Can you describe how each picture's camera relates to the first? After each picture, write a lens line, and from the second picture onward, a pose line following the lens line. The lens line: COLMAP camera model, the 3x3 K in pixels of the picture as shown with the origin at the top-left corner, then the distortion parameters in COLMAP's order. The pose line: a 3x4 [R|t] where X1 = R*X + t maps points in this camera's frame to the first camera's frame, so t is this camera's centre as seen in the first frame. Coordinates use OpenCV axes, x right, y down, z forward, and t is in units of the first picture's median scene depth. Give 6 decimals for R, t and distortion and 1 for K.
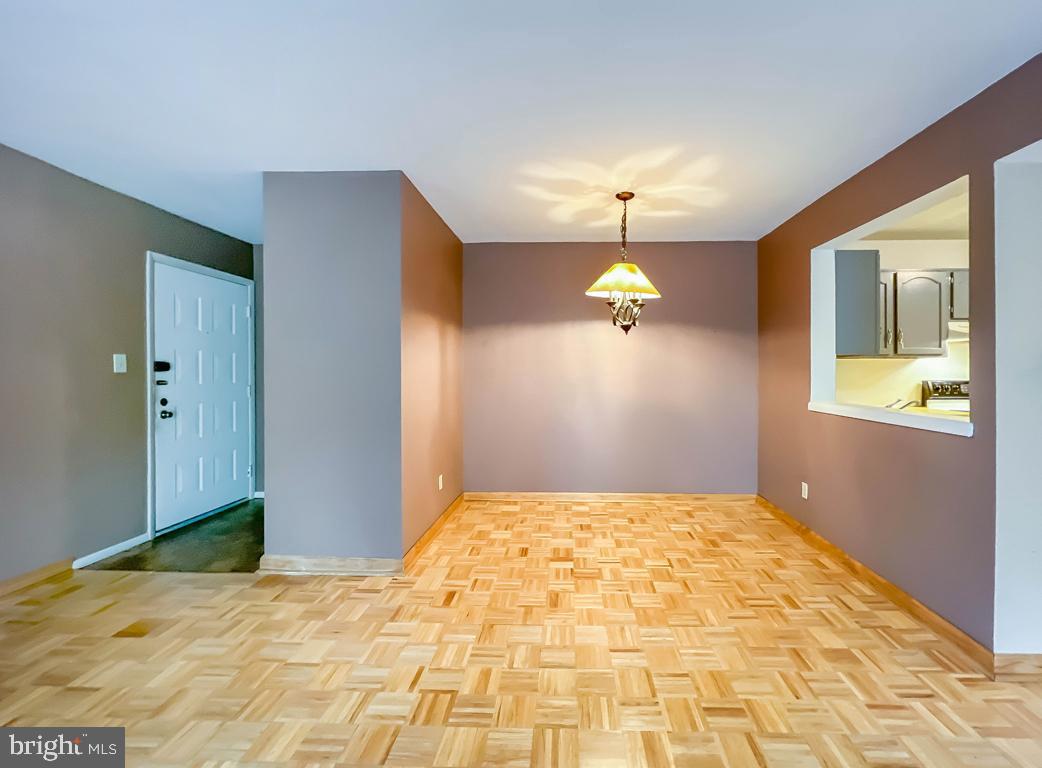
lens RADIAL K [[429.1, 0, 538.7], [0, 429.1, 376.0], [0, 0, 1]] dist [0.000617, -0.000038]
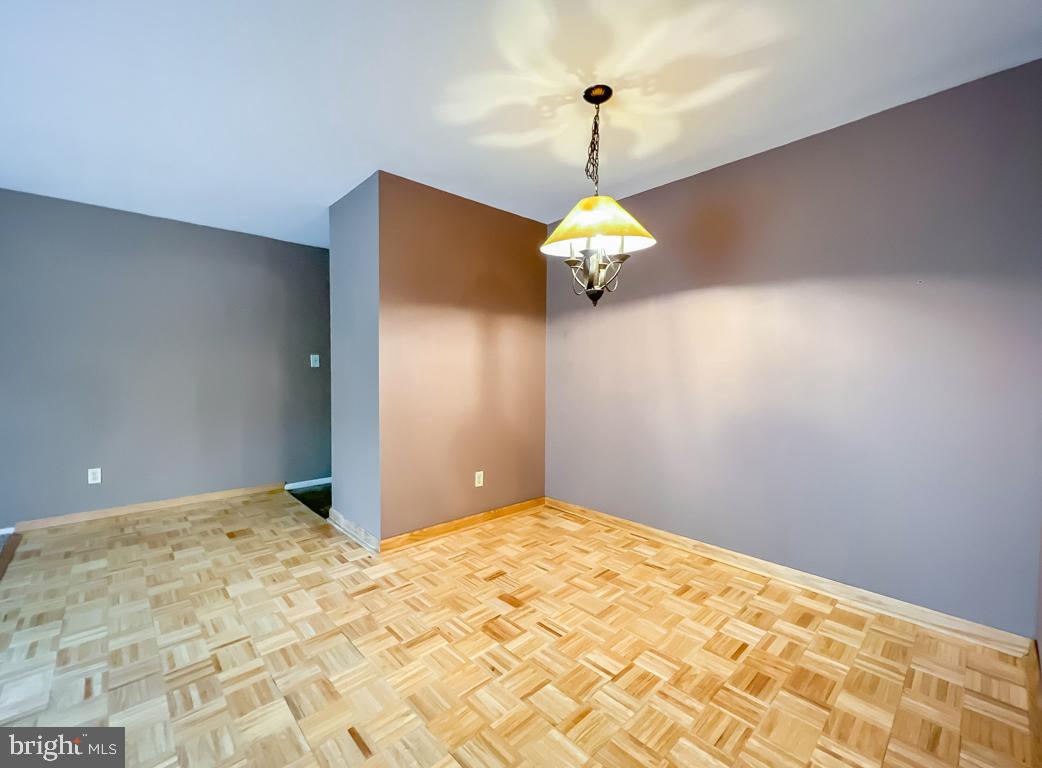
lens RADIAL K [[418.4, 0, 521.0], [0, 418.4, 384.0], [0, 0, 1]] dist [0.000126, 0.000014]
pose [[0.719772, 0.021611, -0.693874, 0.880637], [-0.007893, 0.999705, 0.022950, 0.018885], [0.694165, -0.011042, 0.719731, 0.692486]]
